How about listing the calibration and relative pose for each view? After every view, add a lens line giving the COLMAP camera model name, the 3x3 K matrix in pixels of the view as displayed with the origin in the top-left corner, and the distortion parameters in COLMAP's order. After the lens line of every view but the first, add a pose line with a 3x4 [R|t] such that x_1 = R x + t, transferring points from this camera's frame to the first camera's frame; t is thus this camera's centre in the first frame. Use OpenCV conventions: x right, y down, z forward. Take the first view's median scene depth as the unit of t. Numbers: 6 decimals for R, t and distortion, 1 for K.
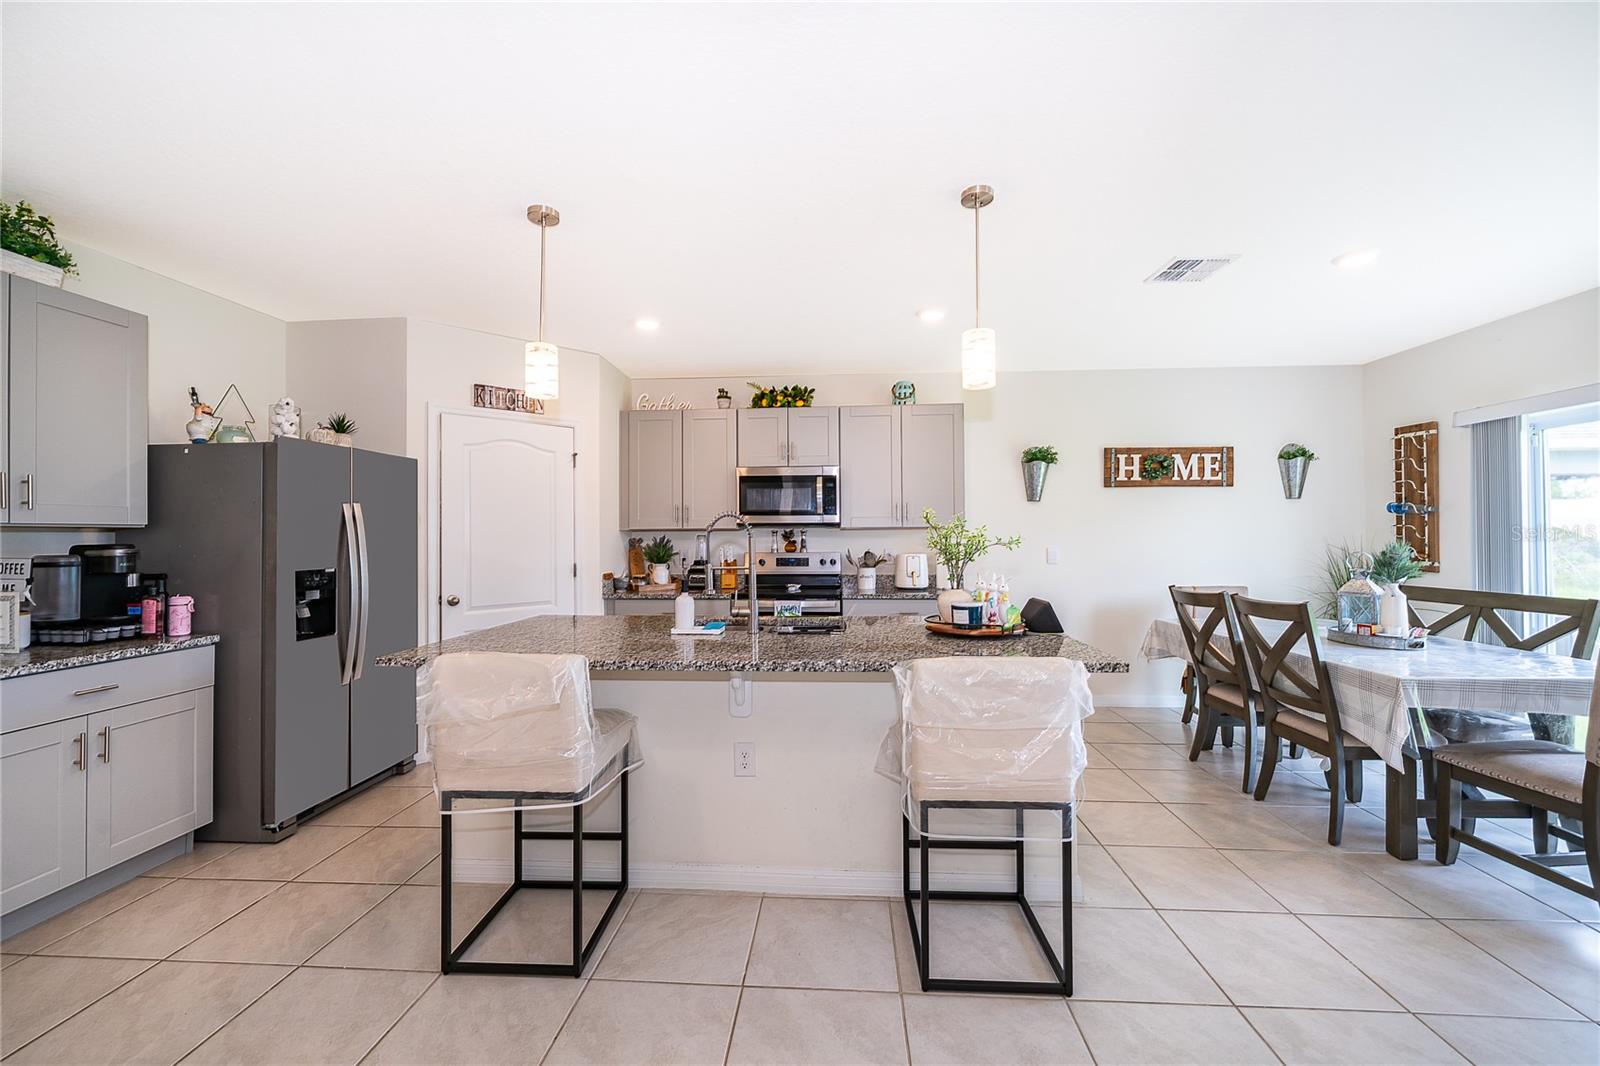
lens RADIAL K [[652.4, 0, 786.7], [0, 652.4, 525.8], [0, 0, 1]] dist [-0.006089, 0.000076]
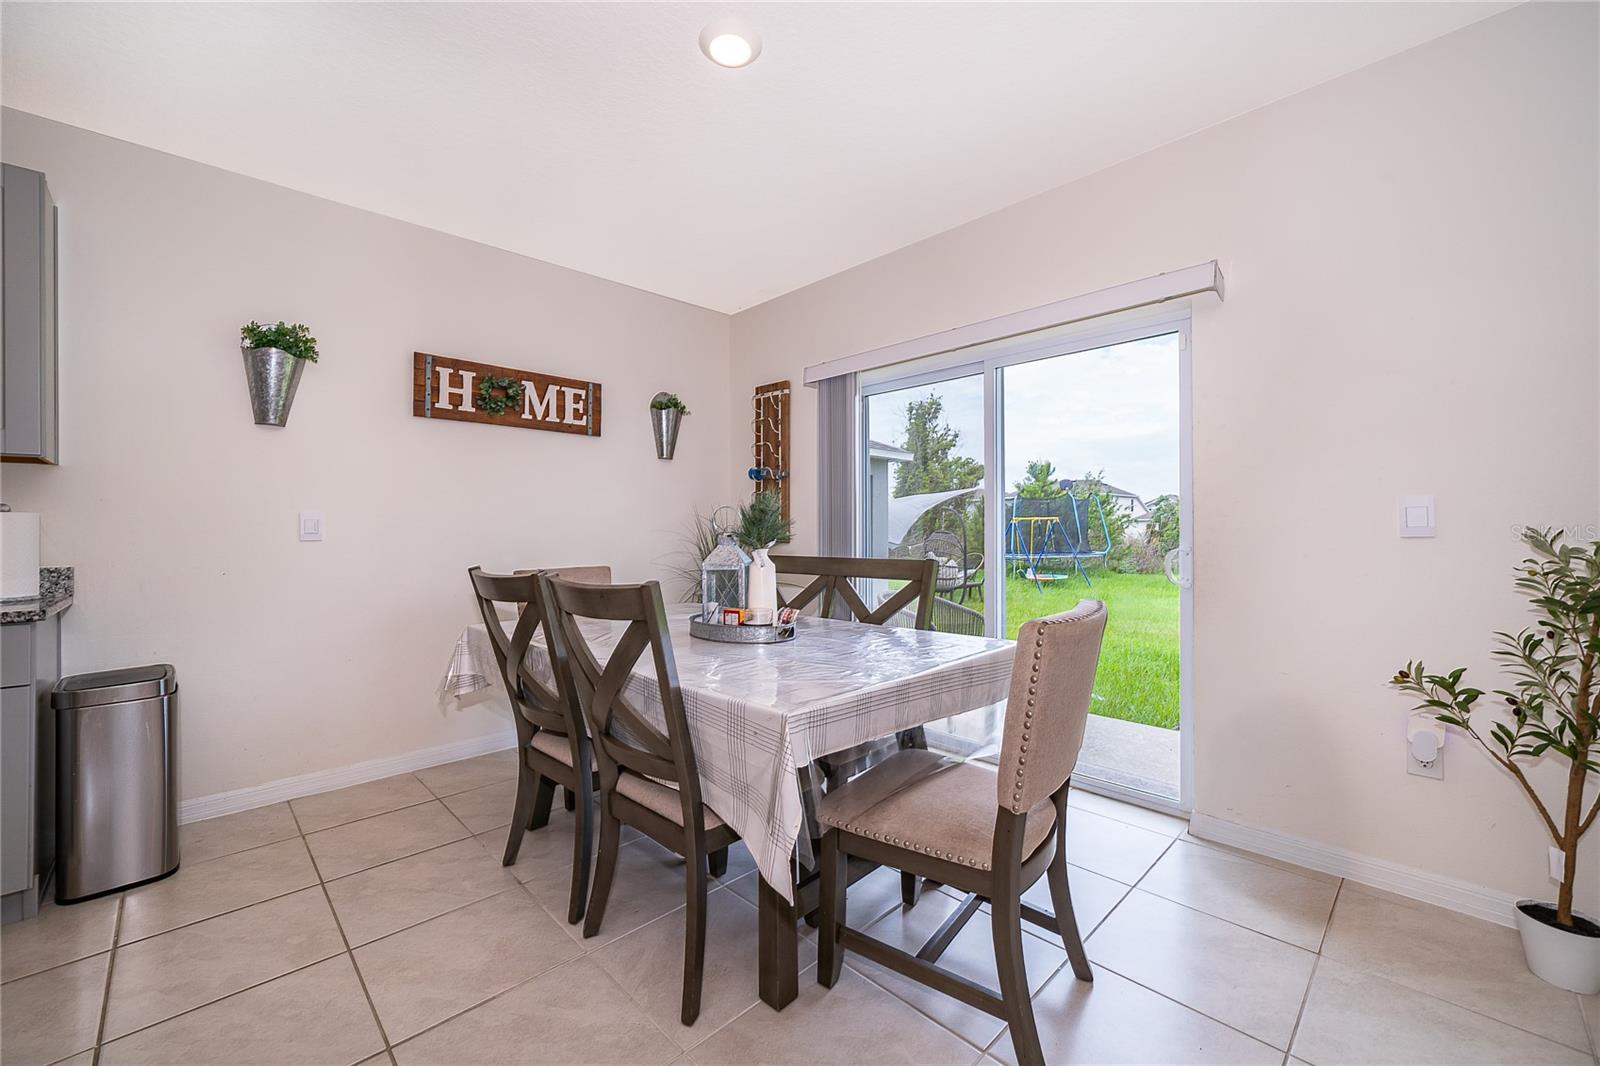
lens RADIAL K [[652.4, 0, 813.4], [0, 652.4, 532.4], [0, 0, 1]] dist [-0.006089, 0.000076]
pose [[0.651060, -0.003492, 0.759018, 0.294759], [-0.014604, 0.999747, 0.017126, 0.039559], [-0.758885, -0.022235, 0.650845, 0.339689]]
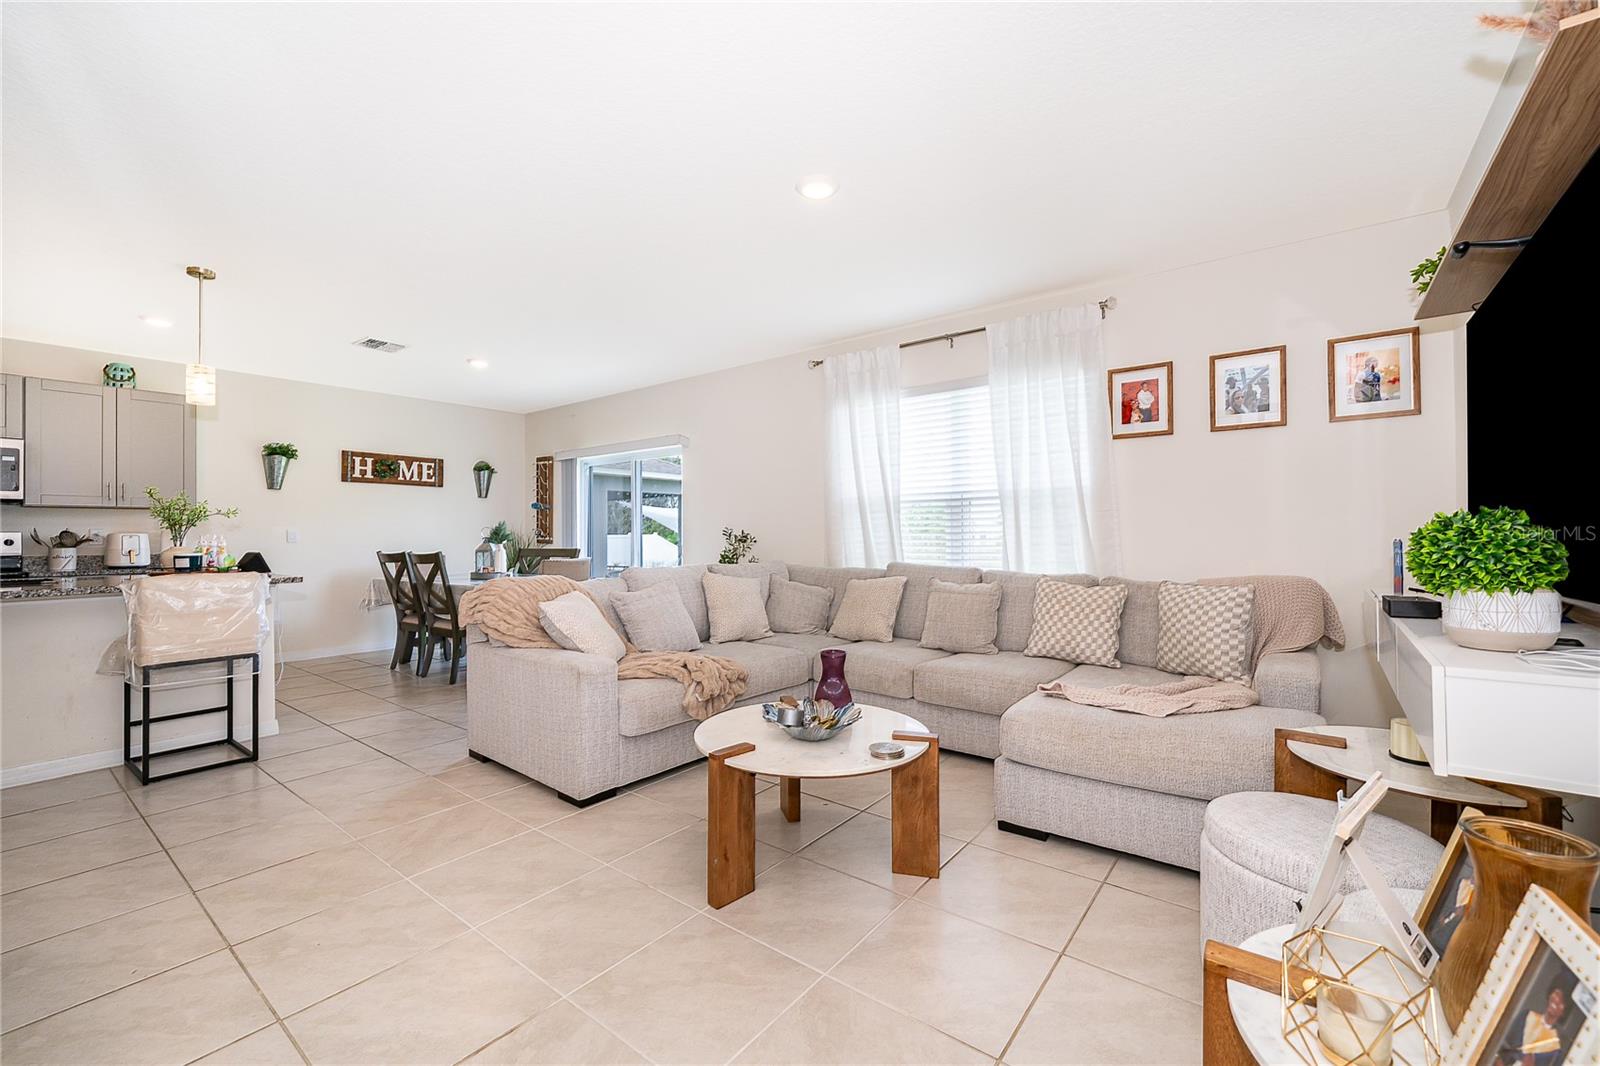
lens RADIAL K [[652.4, 0, 801.3], [0, 652.4, 531.1], [0, 0, 1]] dist [-0.006089, 0.000076]
pose [[0.539993, 0.005907, 0.841649, -0.106023], [-0.011884, 0.999929, 0.000607, 0.029133], [-0.841585, -0.010330, 0.540025, -0.490400]]
